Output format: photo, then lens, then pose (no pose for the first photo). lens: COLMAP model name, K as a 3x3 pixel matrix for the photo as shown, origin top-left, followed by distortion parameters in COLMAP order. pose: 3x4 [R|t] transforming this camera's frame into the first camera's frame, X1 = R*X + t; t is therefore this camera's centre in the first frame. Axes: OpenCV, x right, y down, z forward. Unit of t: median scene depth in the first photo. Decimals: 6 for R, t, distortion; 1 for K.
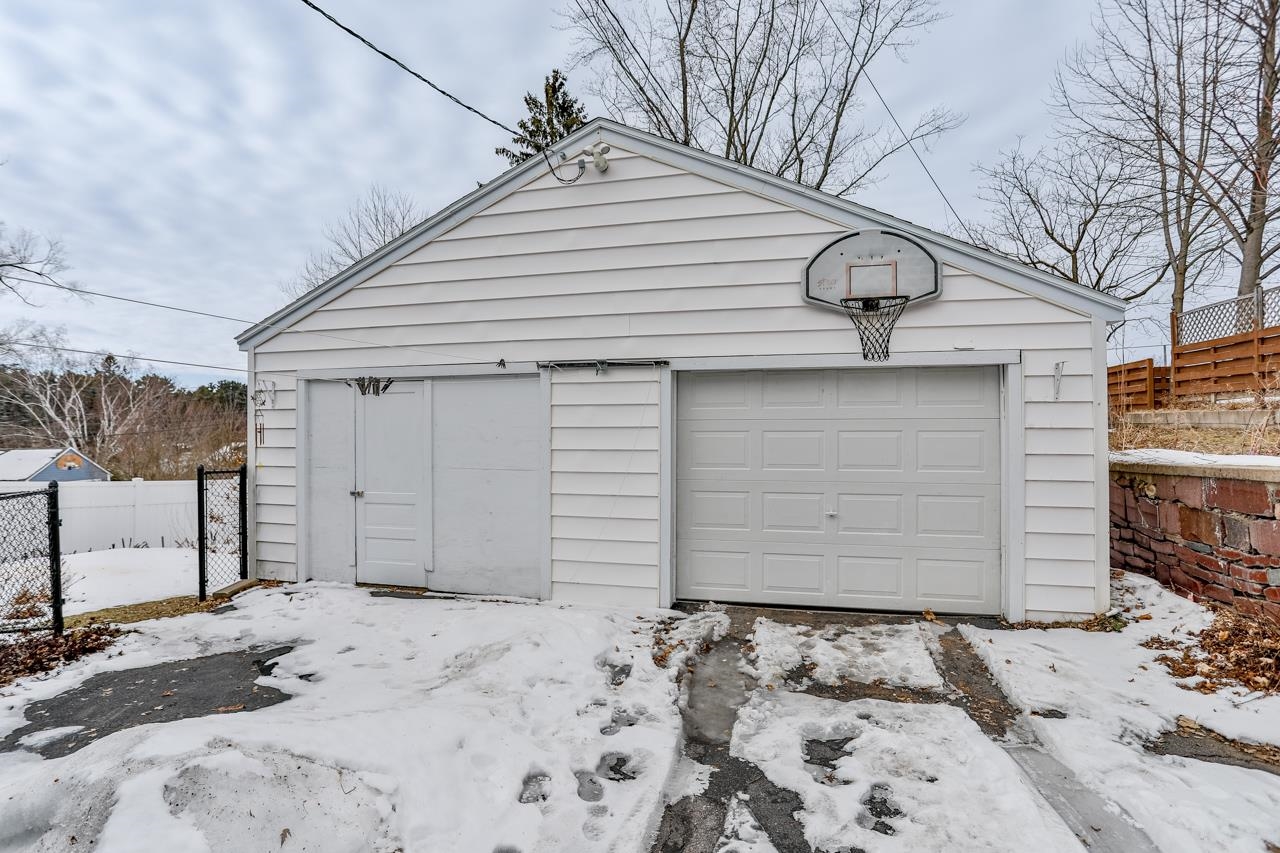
lens RADIAL K [[655.1, 0, 638.5], [0, 655.1, 426.9], [0, 0, 1]] dist [-0.001683, 0.000054]
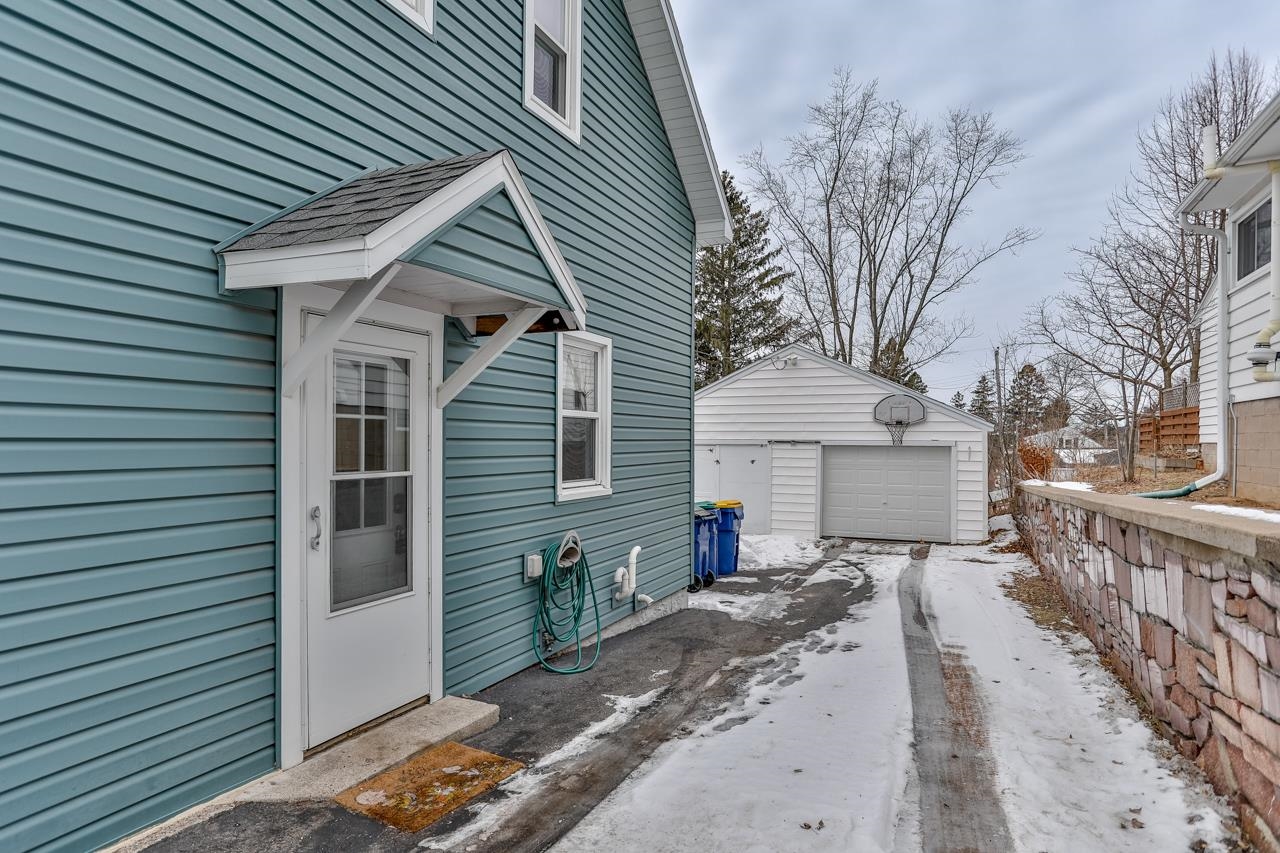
lens RADIAL K [[741.7, 0, 635.7], [0, 741.7, 458.8], [0, 0, 1]] dist [-0.035842, -0.000720]
pose [[0.982926, 0.012054, -0.183605, -0.126393], [-0.008849, 0.999794, 0.018262, -0.076577], [0.183788, -0.016325, 0.982830, -1.900870]]
